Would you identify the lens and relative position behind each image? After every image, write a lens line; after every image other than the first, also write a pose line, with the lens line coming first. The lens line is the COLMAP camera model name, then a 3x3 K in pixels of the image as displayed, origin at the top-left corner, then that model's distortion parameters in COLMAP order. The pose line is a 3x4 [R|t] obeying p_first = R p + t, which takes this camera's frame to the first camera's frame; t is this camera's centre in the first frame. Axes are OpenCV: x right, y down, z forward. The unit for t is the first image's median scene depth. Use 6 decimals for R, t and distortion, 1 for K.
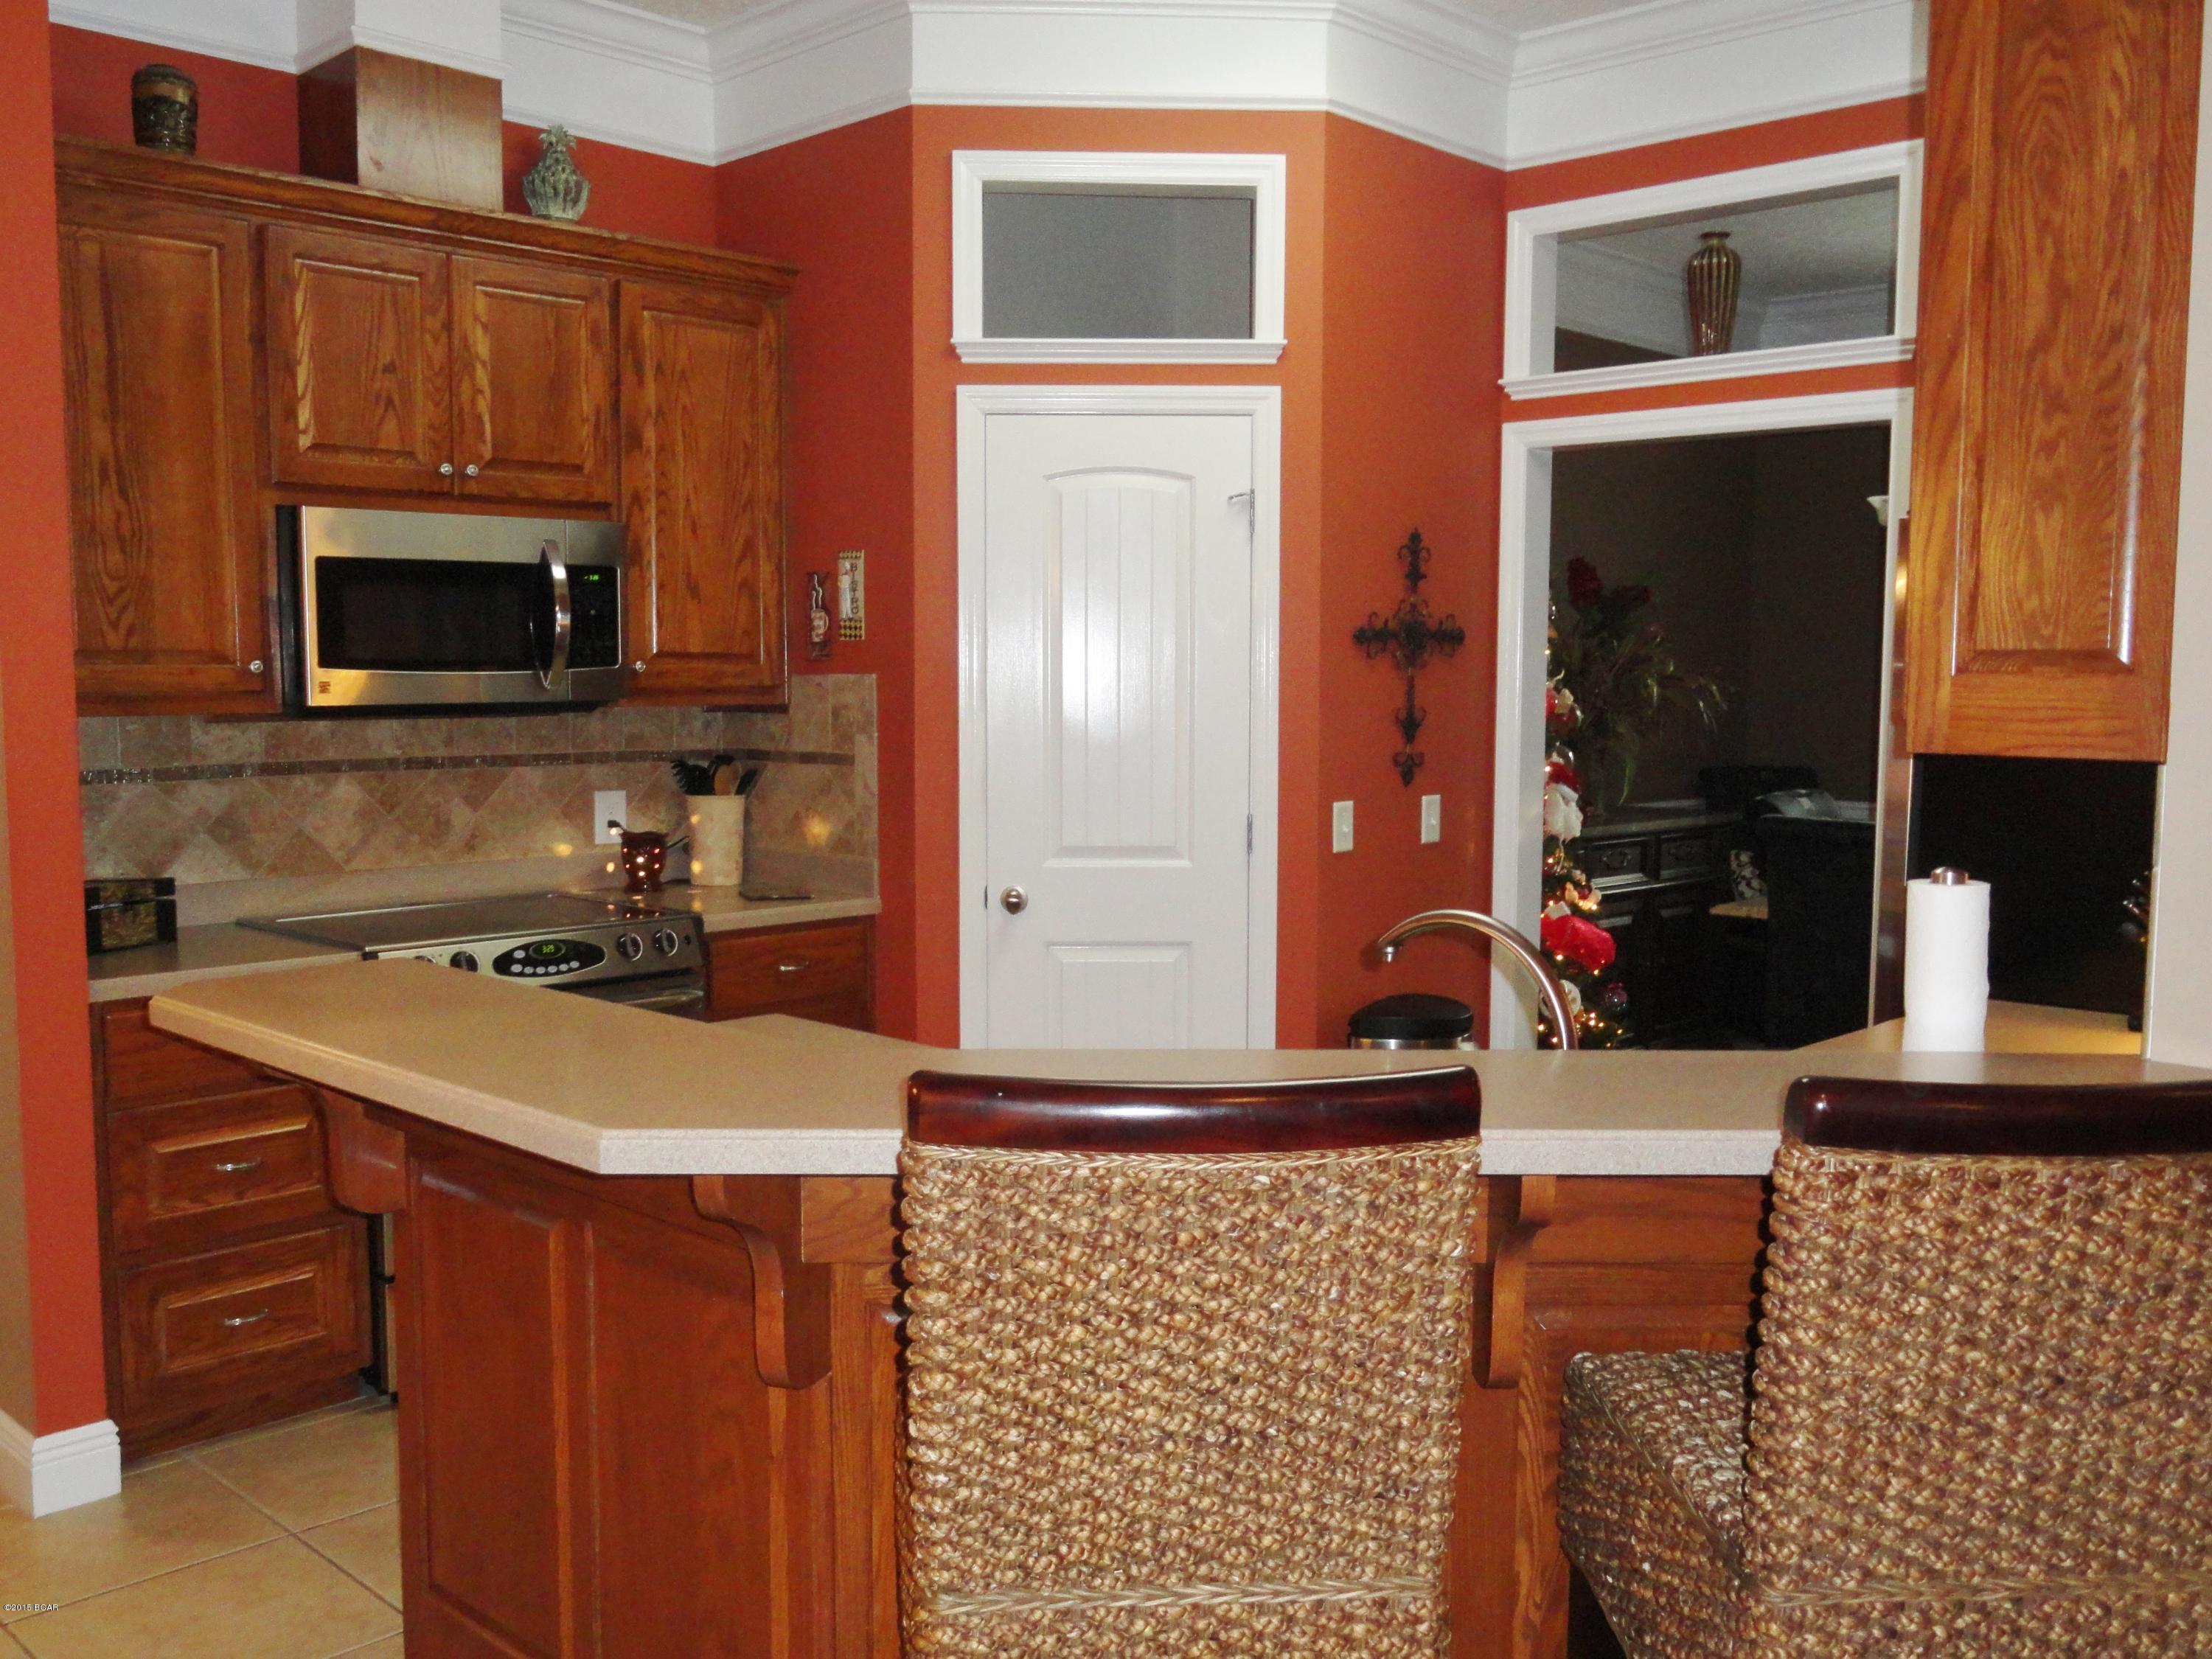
lens RADIAL K [[1977.6, 0, 1106.0], [0, 1977.6, 829.5], [0, 0, 1]] dist [-0.060595, 0.138536]
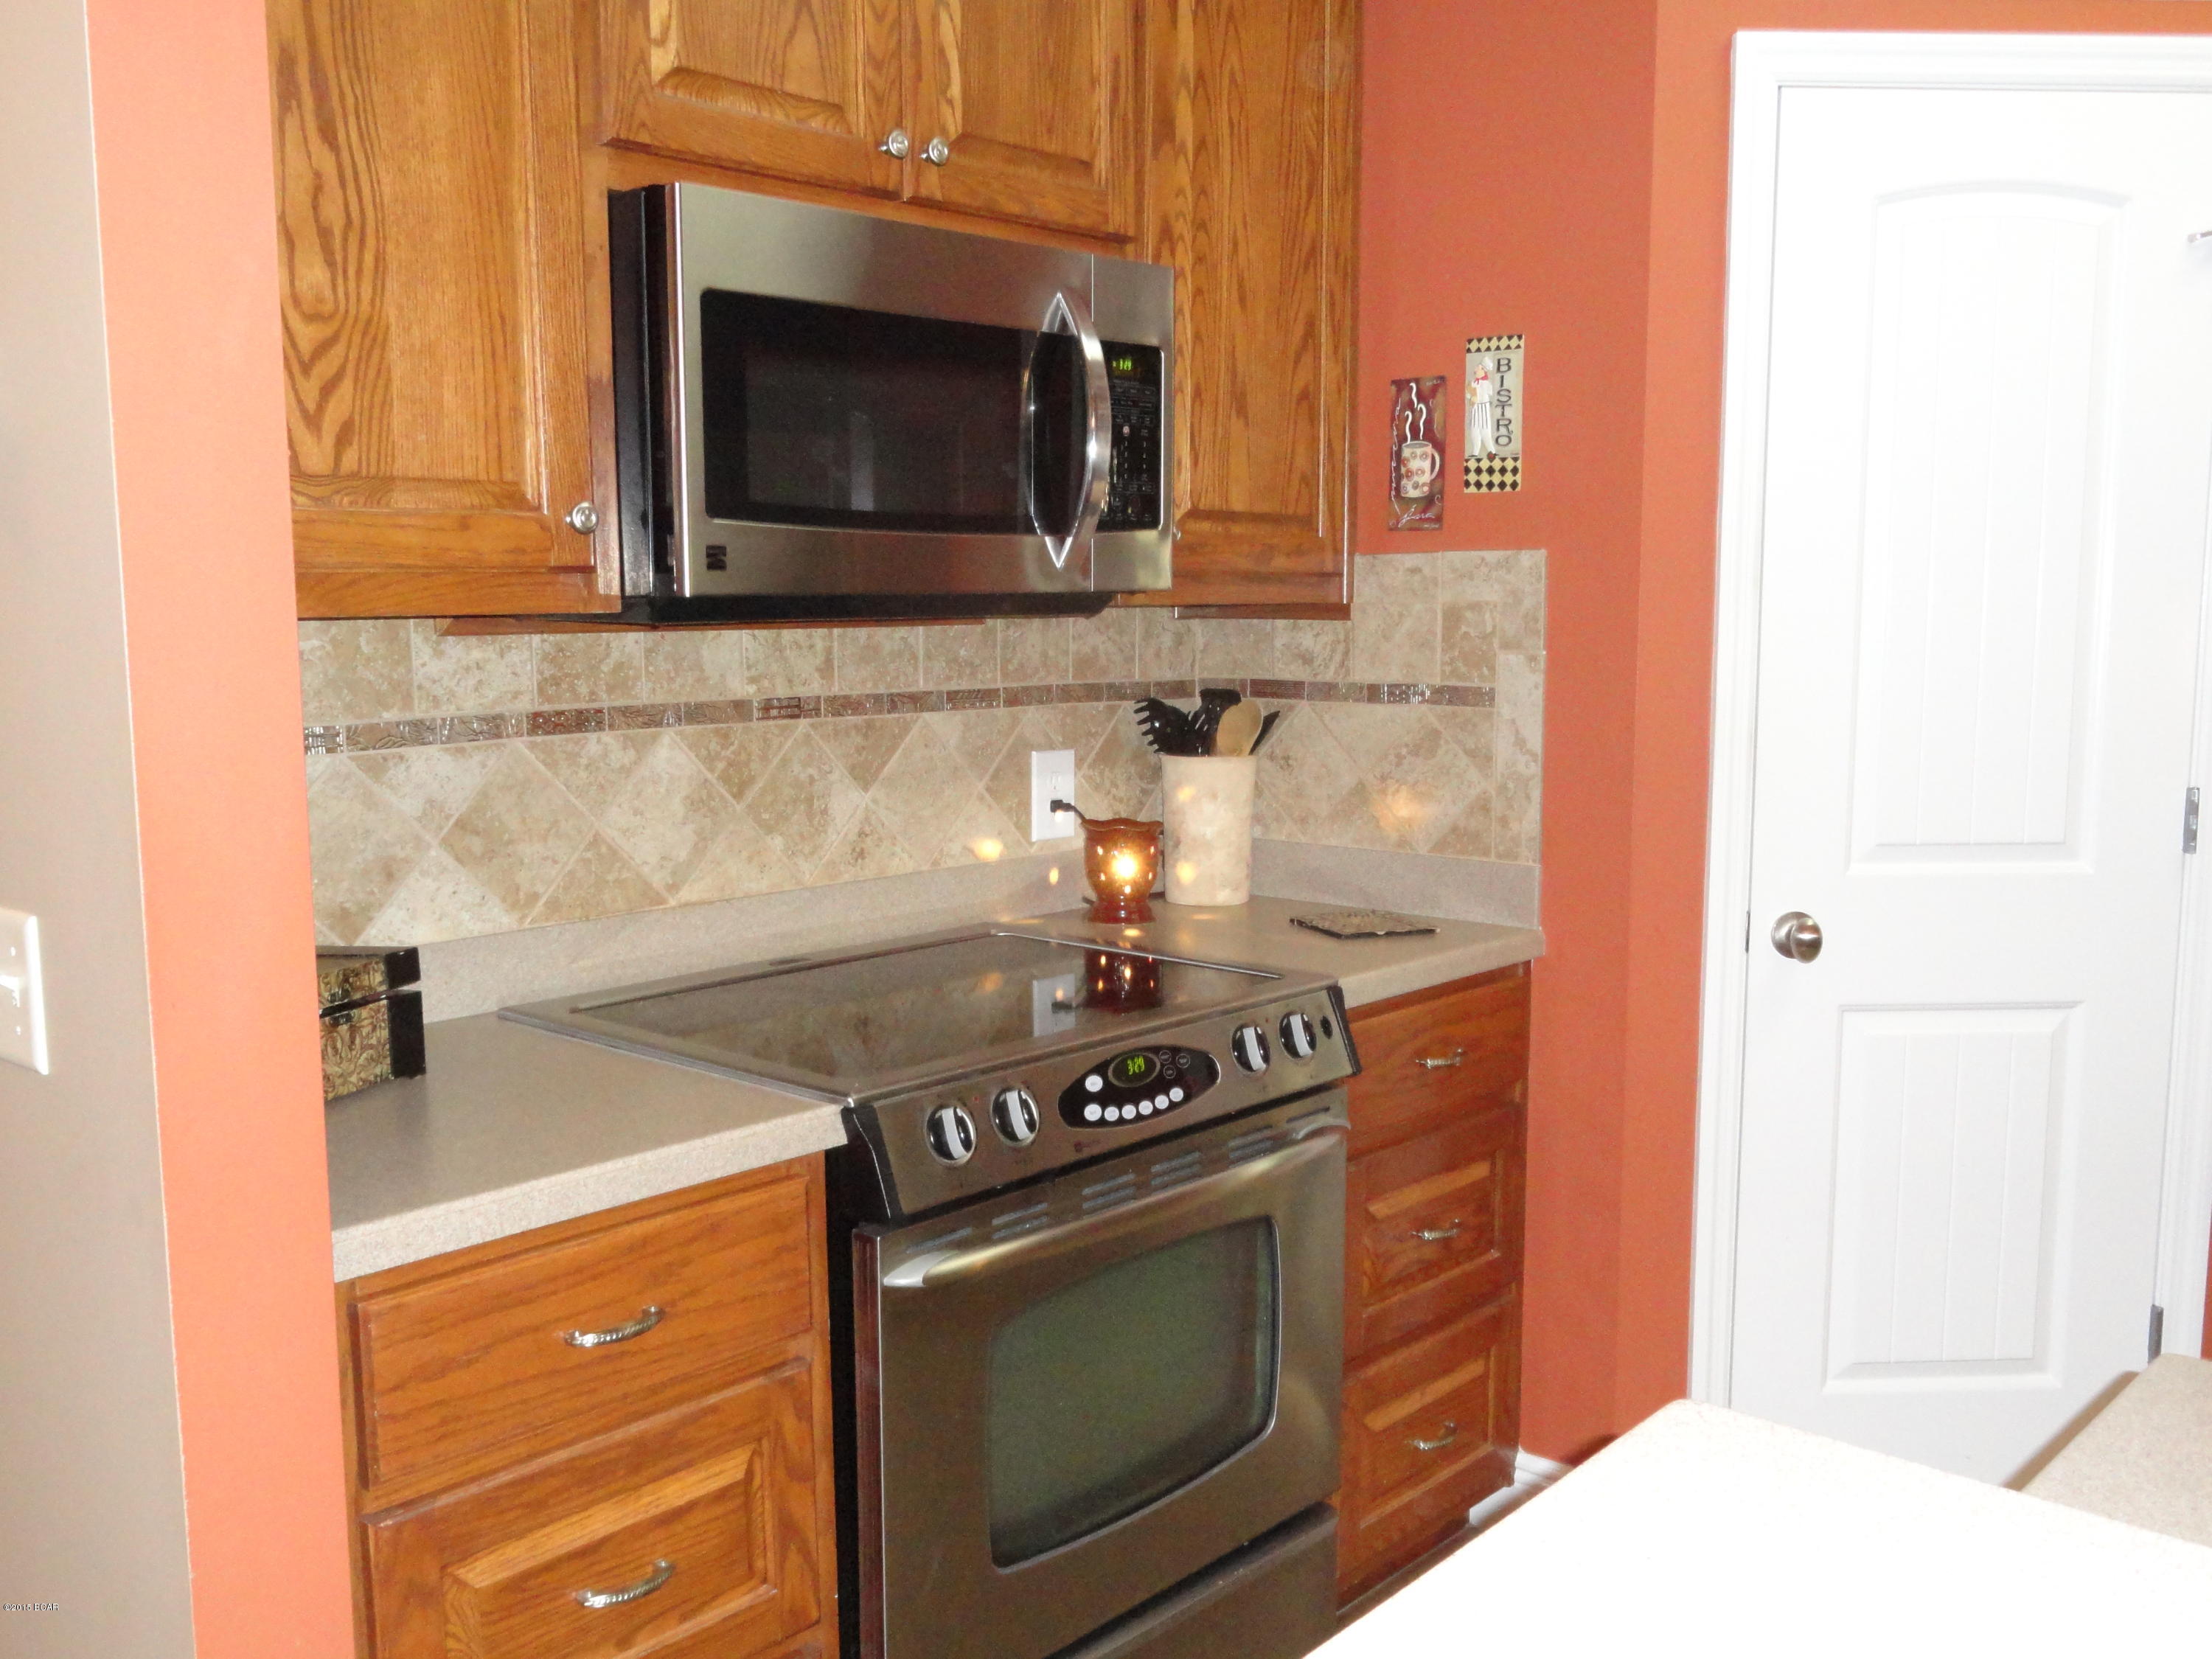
lens RADIAL K [[1977.6, 0, 1106.0], [0, 1977.6, 829.5], [0, 0, 1]] dist [-0.060595, 0.138536]
pose [[0.999249, -0.010024, 0.037434, -0.274616], [0.008678, 0.999316, 0.035959, -0.018291], [-0.037768, -0.035607, 0.998652, 0.429551]]
